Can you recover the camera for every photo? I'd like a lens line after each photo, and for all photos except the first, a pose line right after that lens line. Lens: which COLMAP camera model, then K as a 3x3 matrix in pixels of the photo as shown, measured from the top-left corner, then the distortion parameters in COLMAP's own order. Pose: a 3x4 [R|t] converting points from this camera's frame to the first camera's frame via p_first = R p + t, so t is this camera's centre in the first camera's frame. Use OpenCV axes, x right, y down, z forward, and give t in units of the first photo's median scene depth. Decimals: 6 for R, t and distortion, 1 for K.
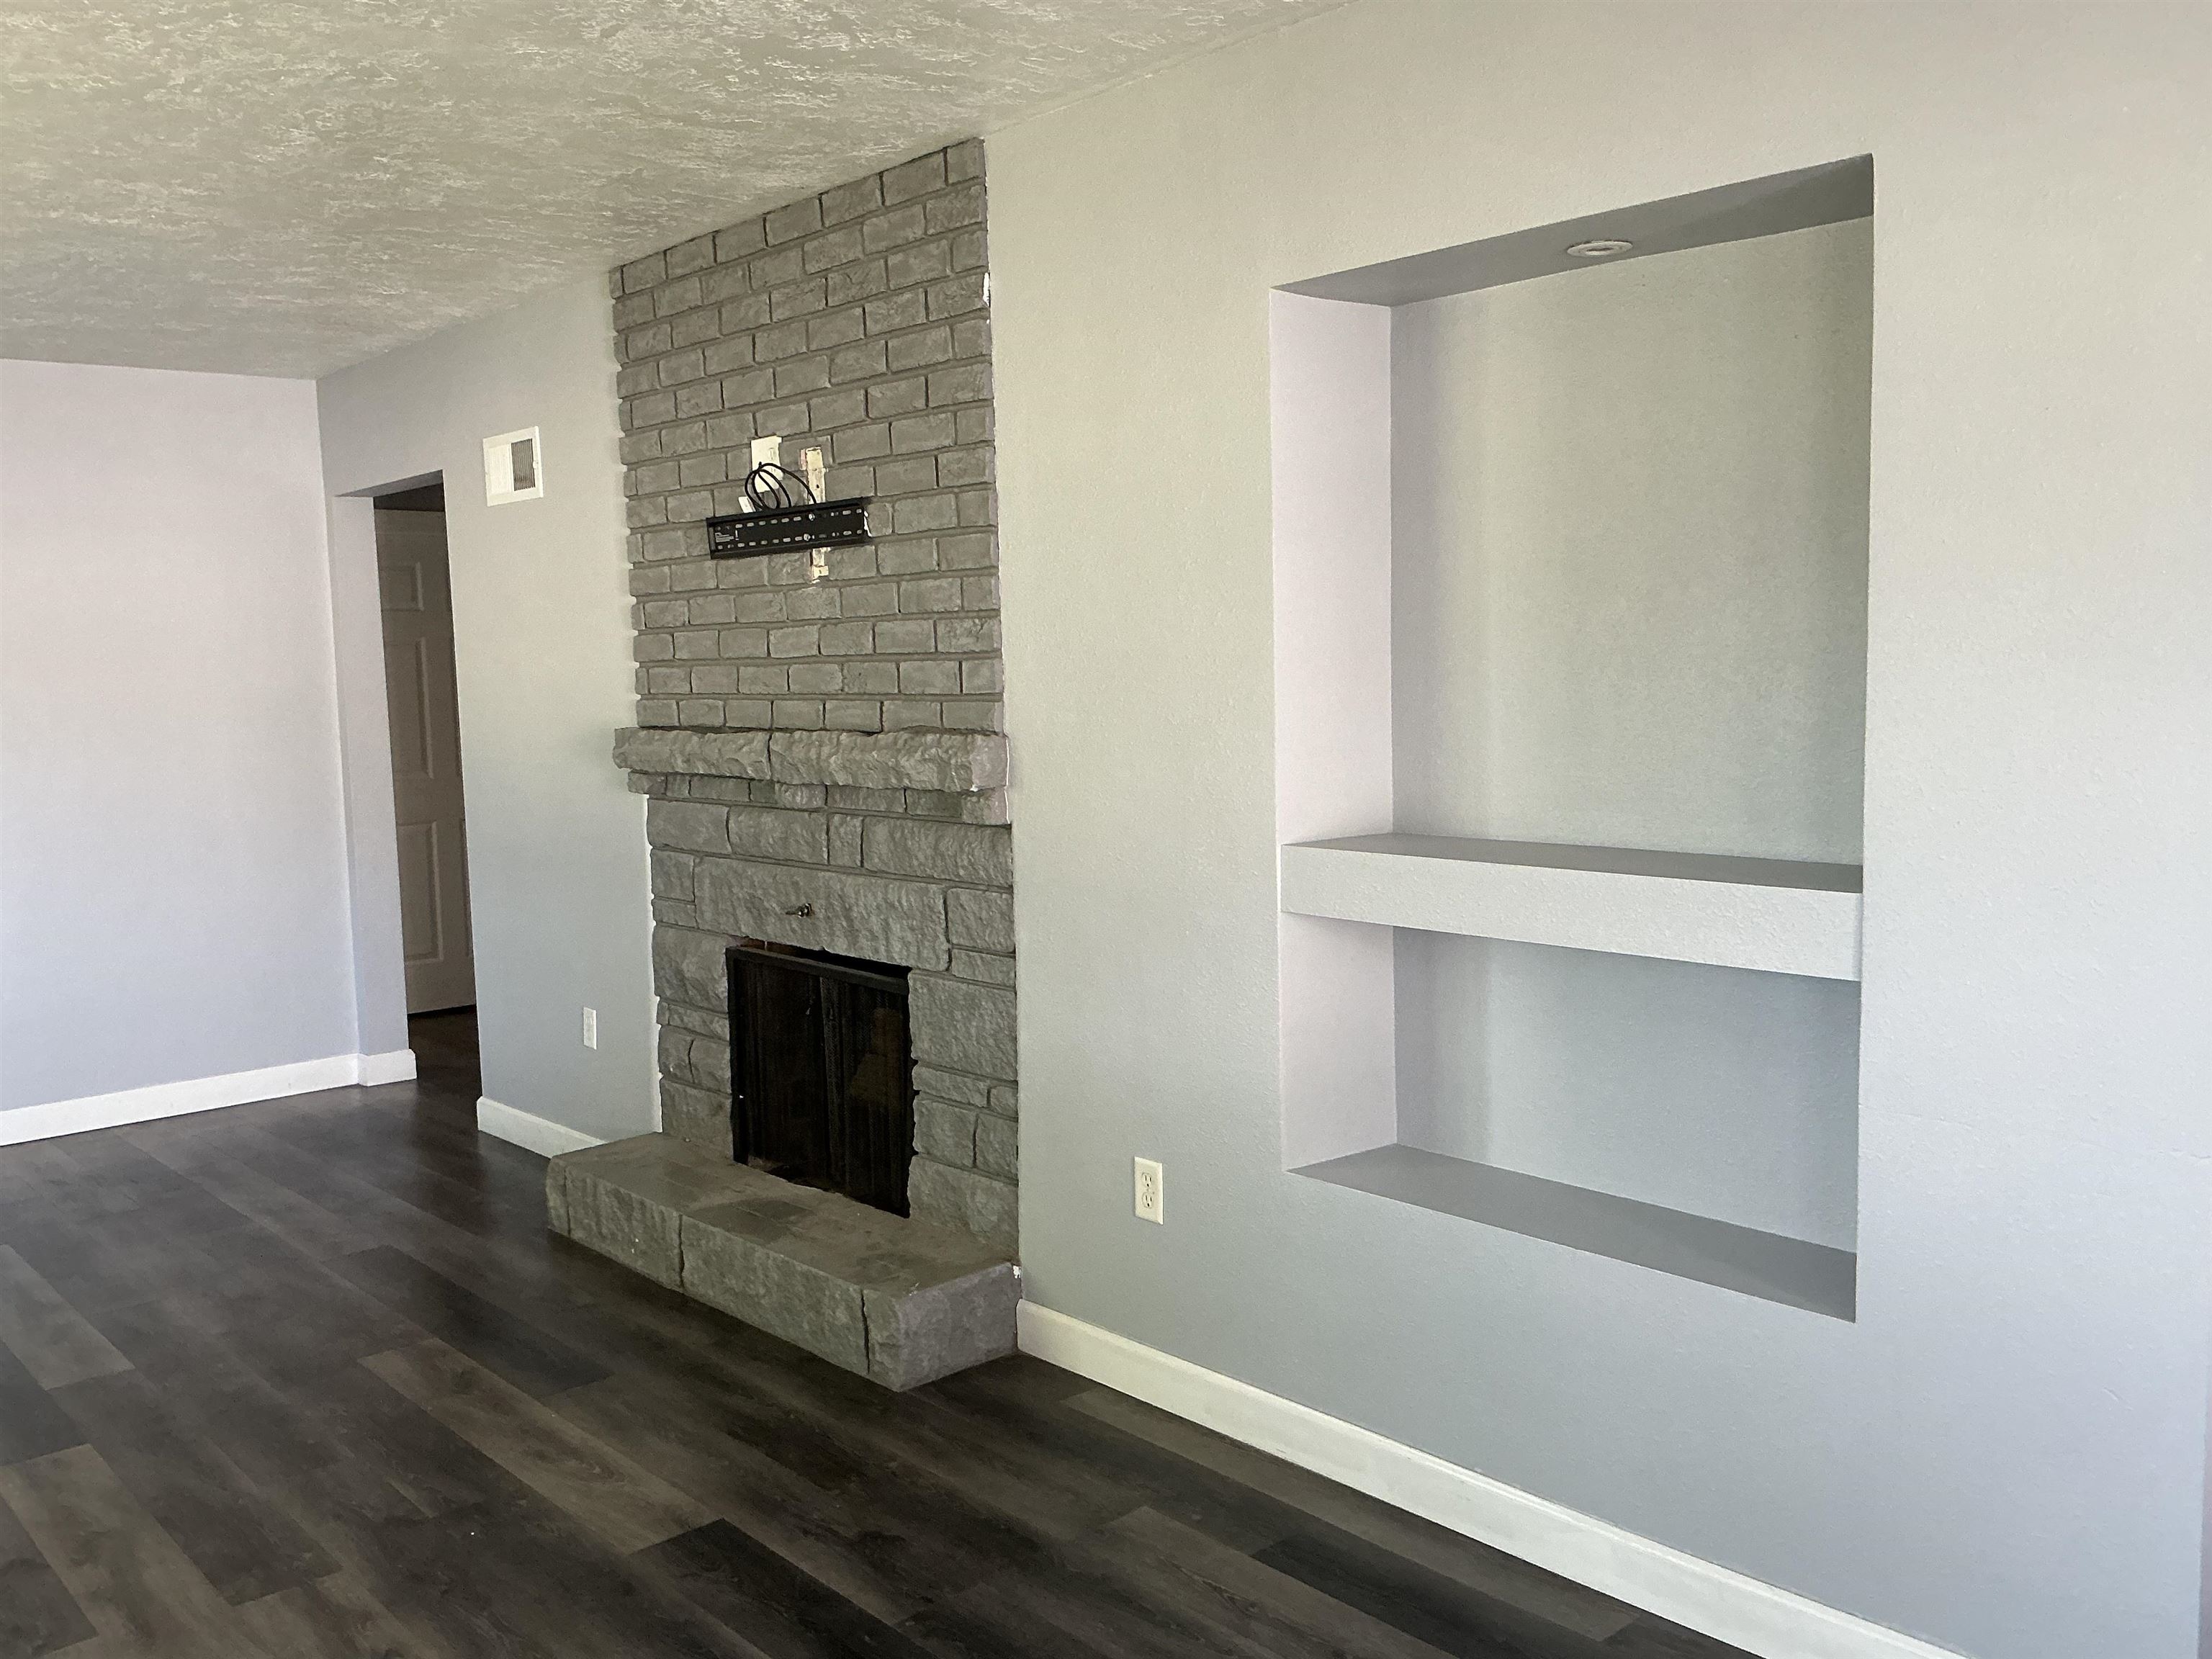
lens RADIAL K [[1855.4, 0, 1101.1], [0, 1855.4, 835.0], [0, 0, 1]] dist [-0.058717, 0.016207]
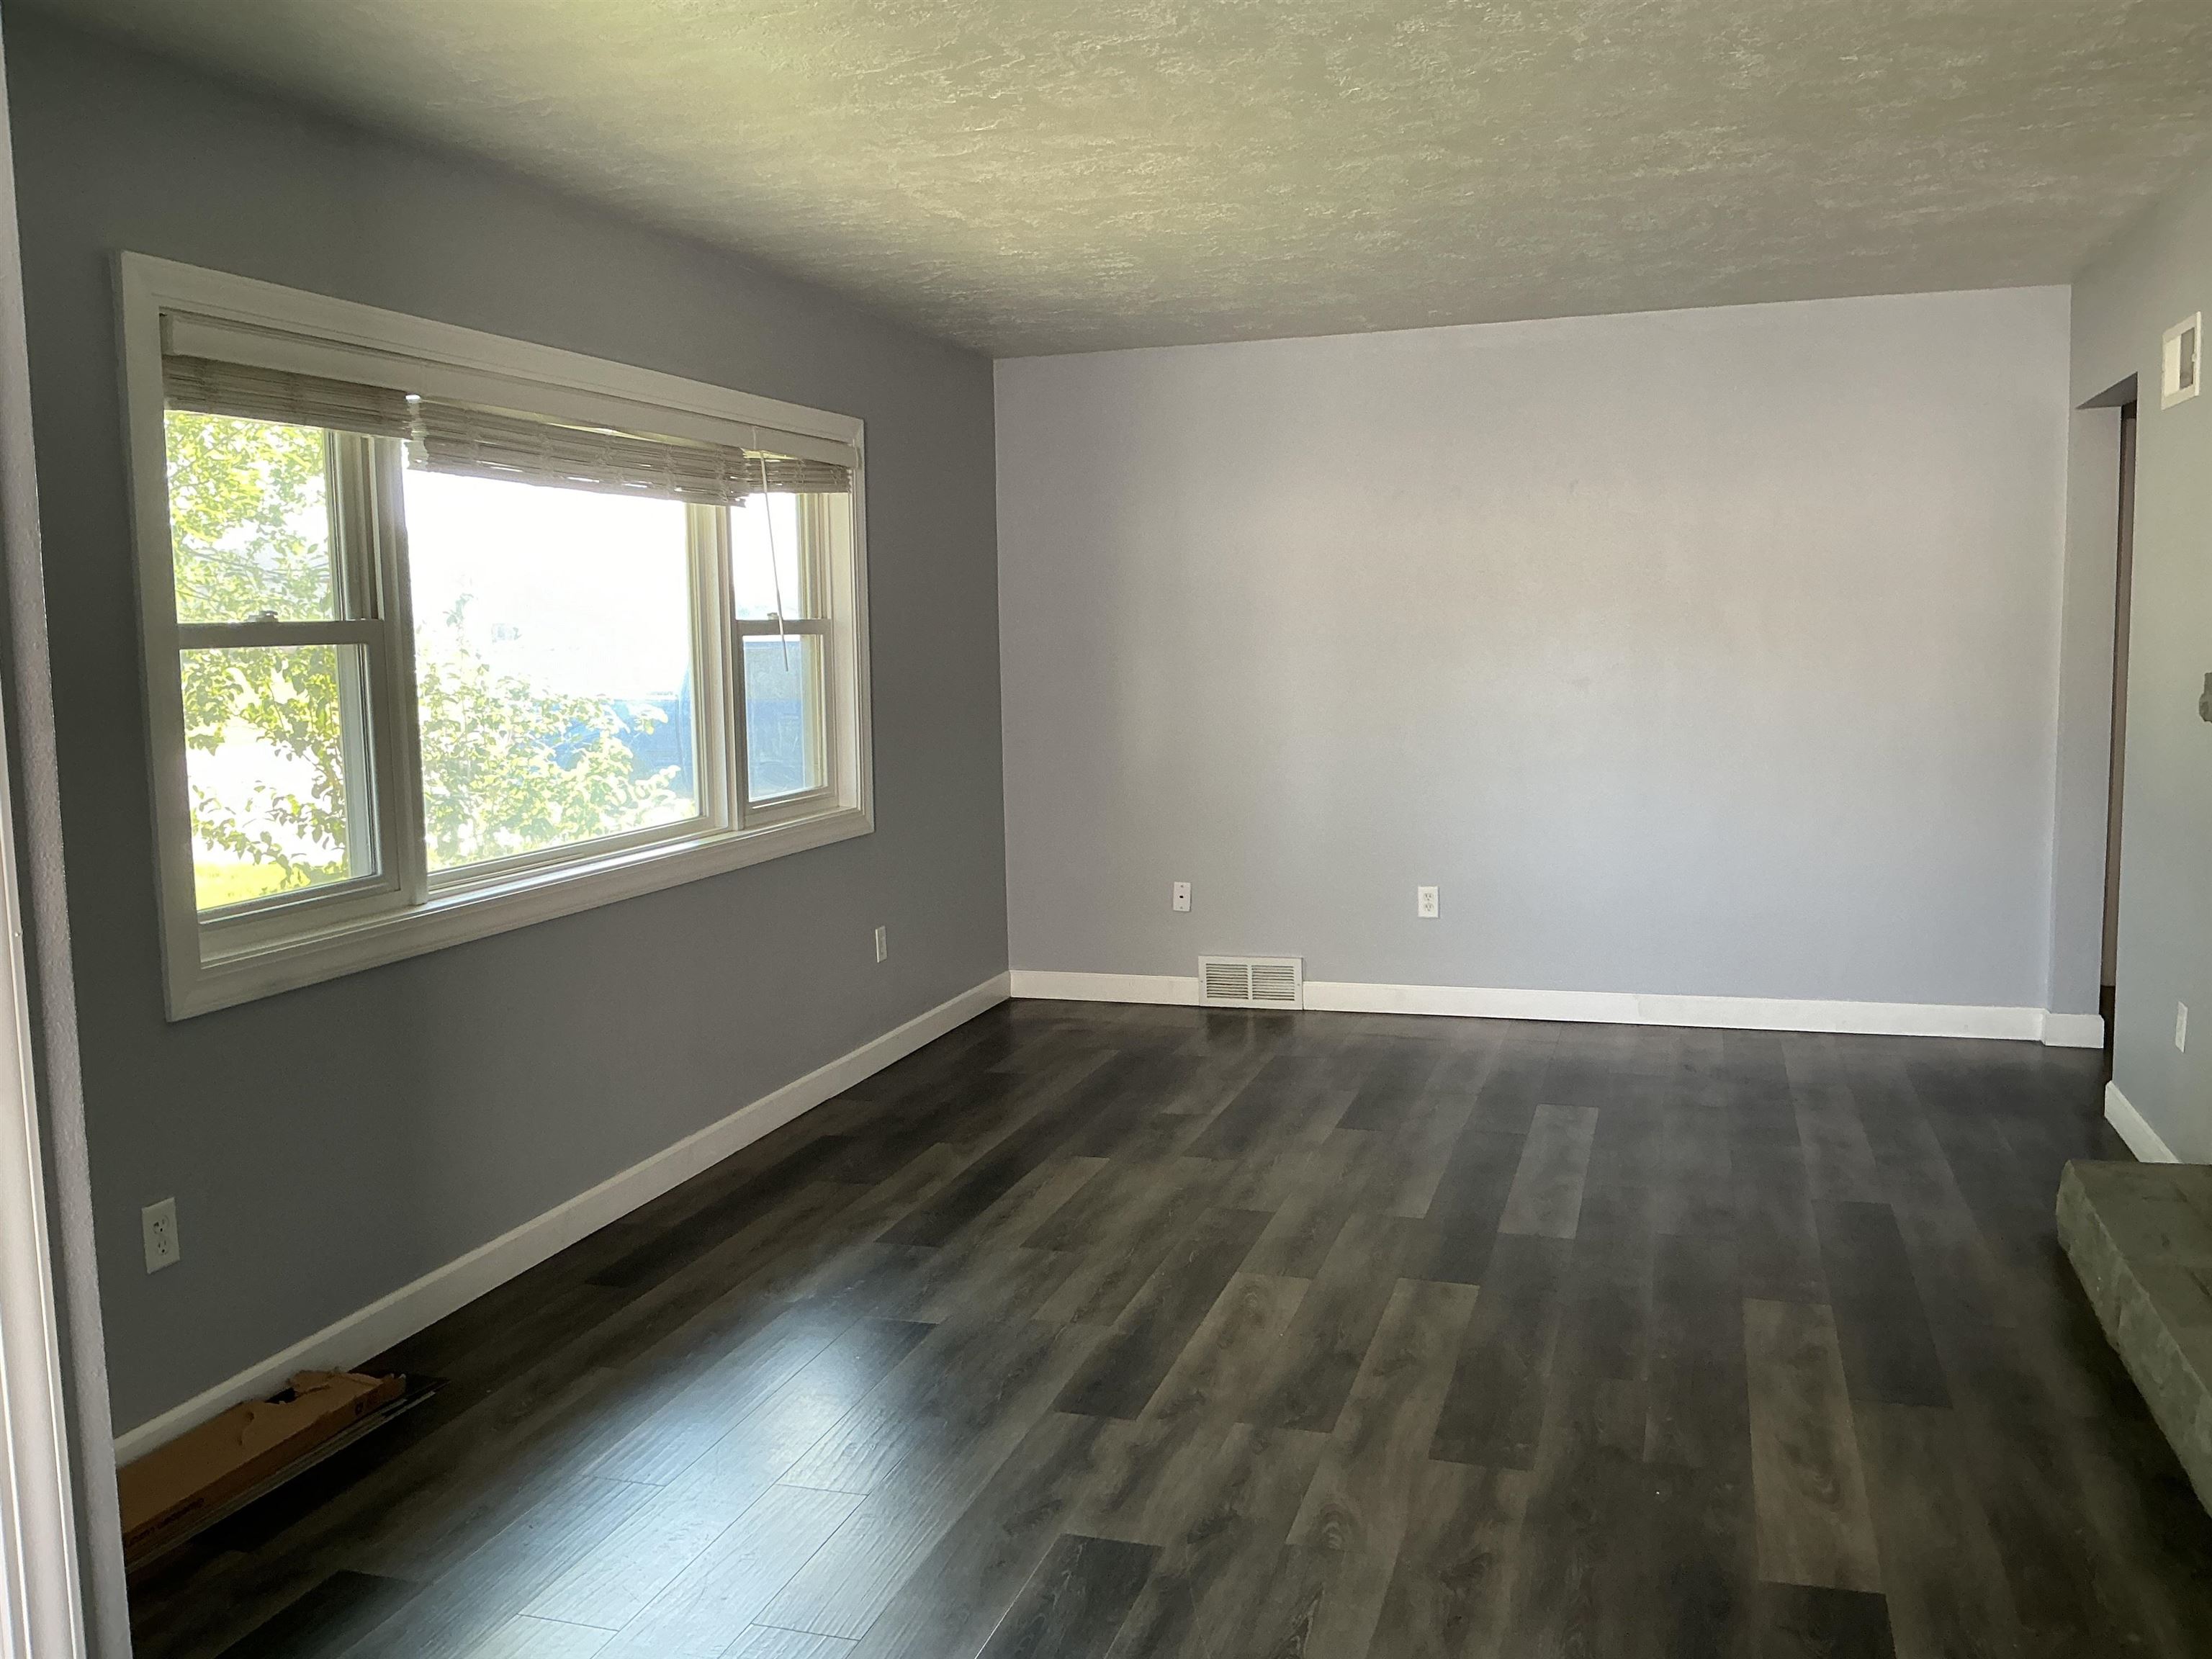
lens RADIAL K [[1855.4, 0, 1098.4], [0, 1855.4, 823.9], [0, 0, 1]] dist [-0.058717, 0.016207]
pose [[0.487090, 0.116365, -0.865565, 0.262029], [-0.083130, 0.992761, 0.086684, -0.025458], [0.869386, 0.029732, 0.493238, 0.210469]]
